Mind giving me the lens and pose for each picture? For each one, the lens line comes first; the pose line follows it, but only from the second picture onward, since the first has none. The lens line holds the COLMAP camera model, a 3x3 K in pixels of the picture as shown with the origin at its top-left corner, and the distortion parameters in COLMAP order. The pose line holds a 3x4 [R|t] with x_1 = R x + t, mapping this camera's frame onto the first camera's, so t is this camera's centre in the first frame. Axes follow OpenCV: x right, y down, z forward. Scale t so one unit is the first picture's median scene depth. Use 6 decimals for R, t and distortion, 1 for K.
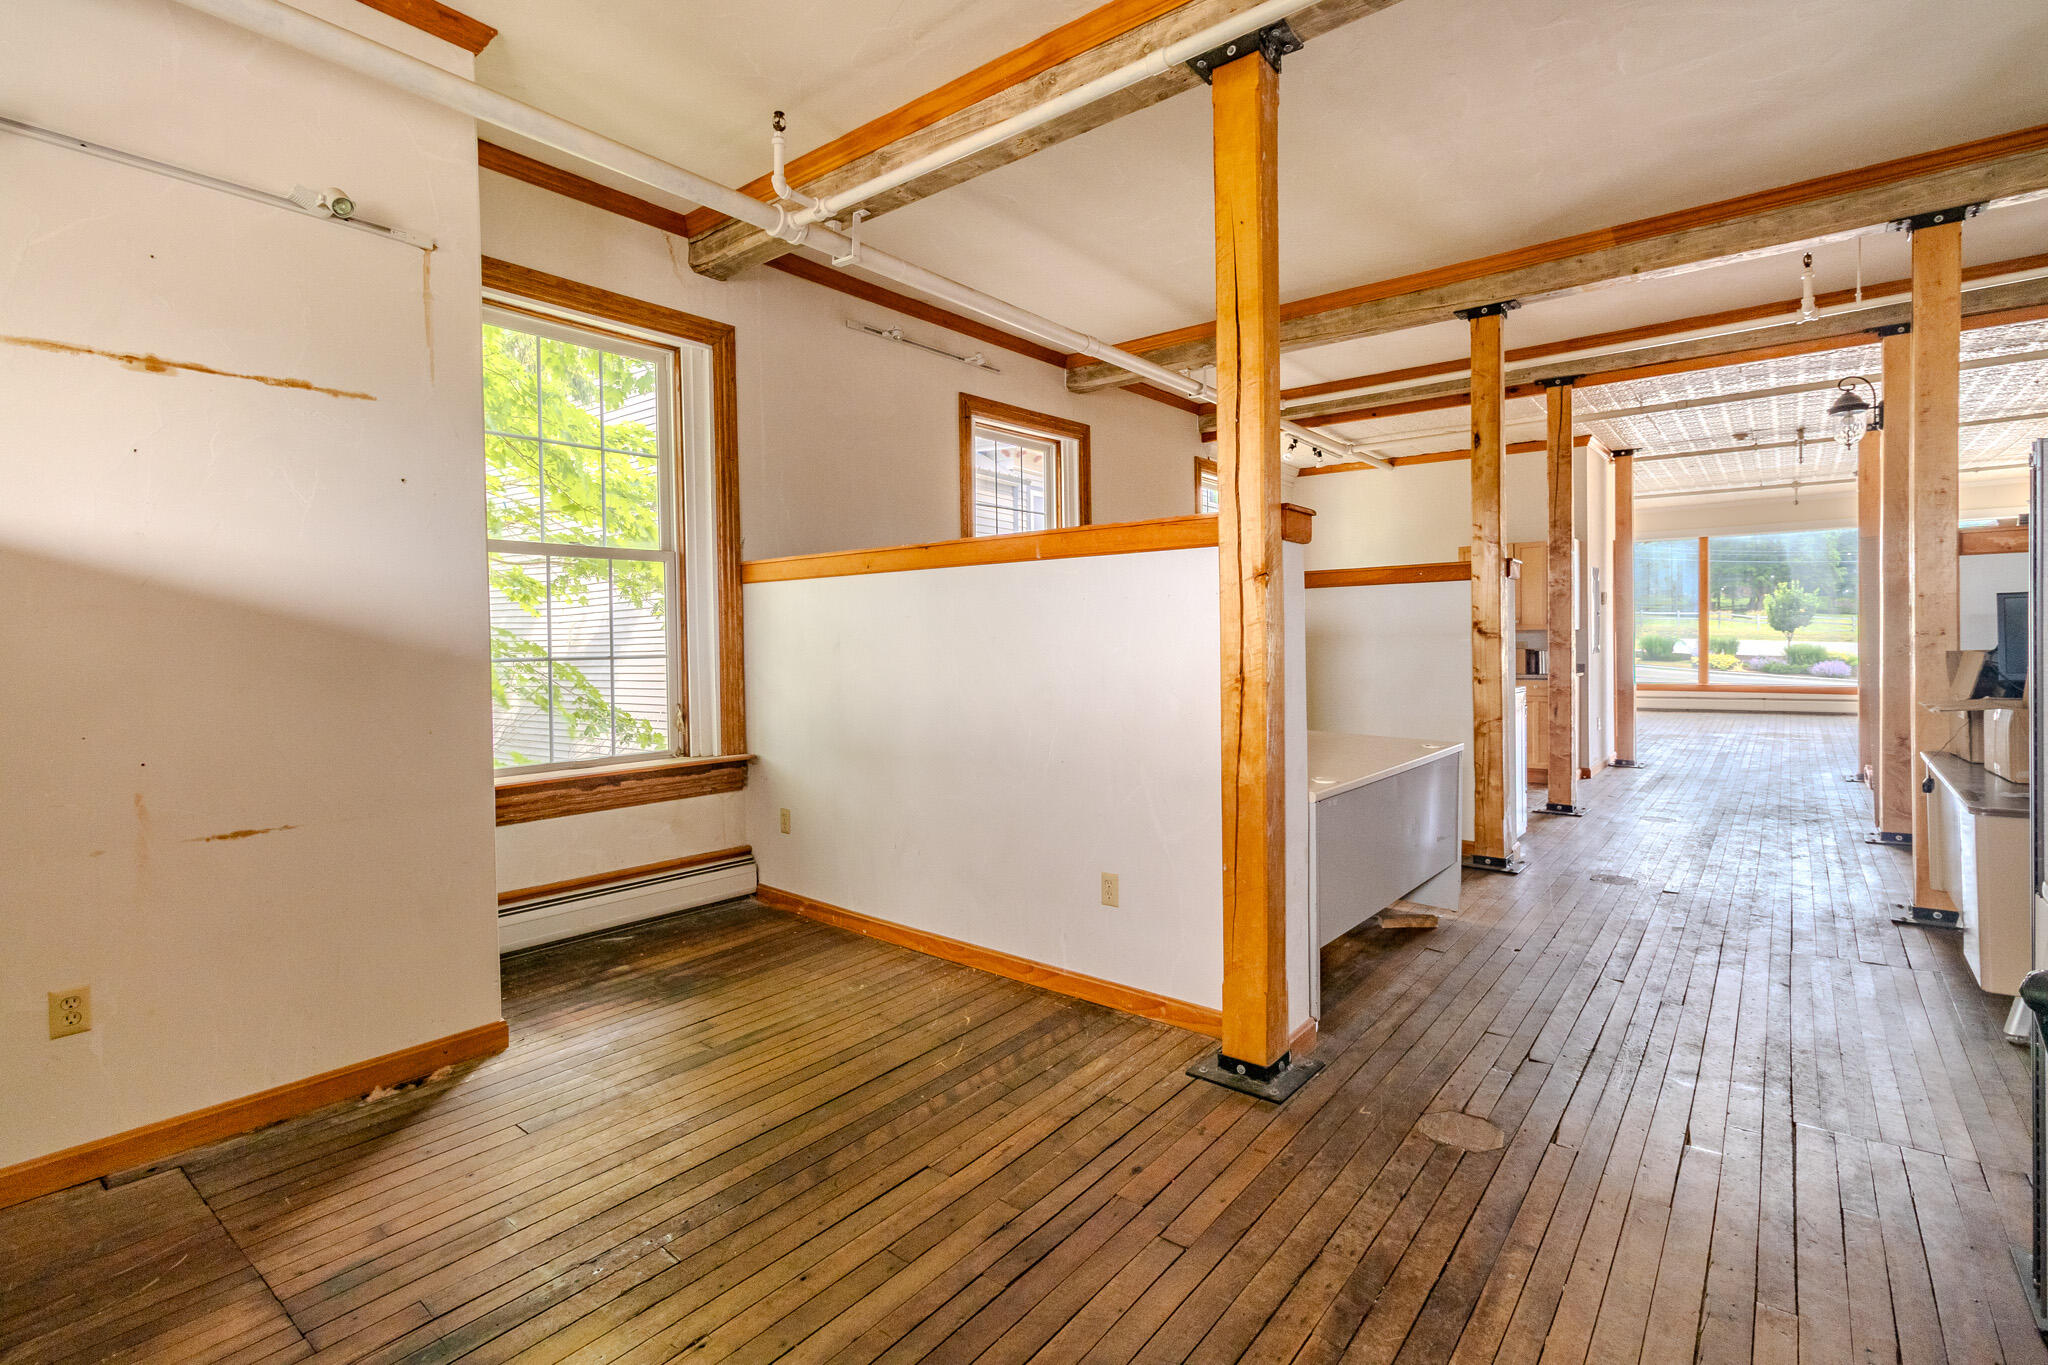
lens RADIAL K [[955.2, 0, 1022.5], [0, 955.2, 646.4], [0, 0, 1]] dist [0.001200, 0.000517]
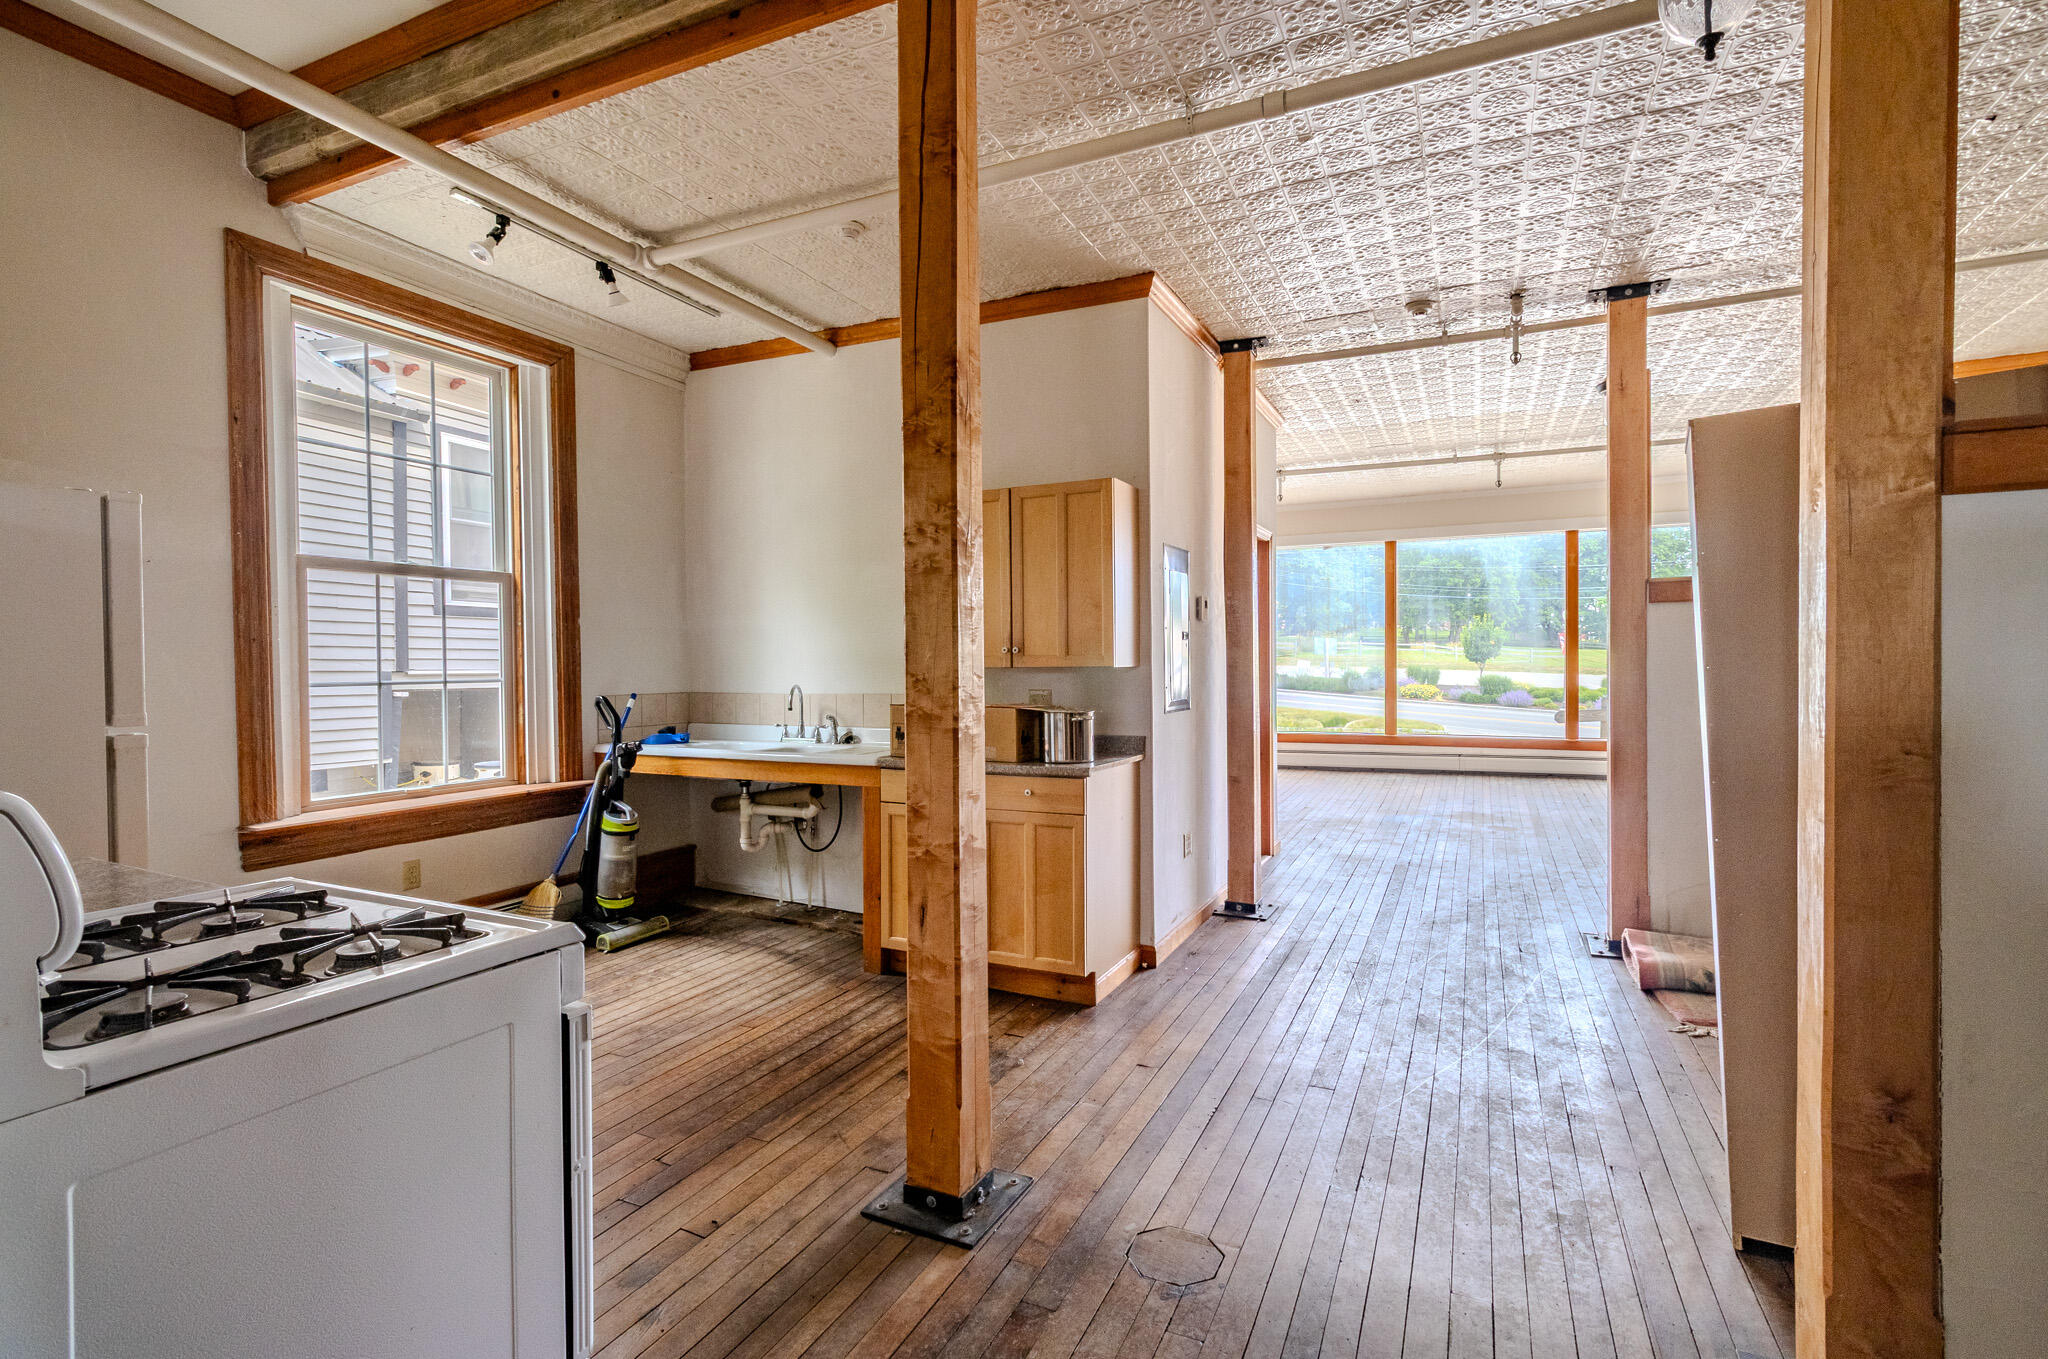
lens RADIAL K [[972.7, 0, 1033.8], [0, 972.7, 667.2], [0, 0, 1]] dist [0.001811, 0.000779]
pose [[0.969862, 0.003808, 0.243626, 0.256179], [-0.002246, 0.999975, -0.006687, -0.008872], [-0.243646, 0.005938, 0.969846, 0.328684]]
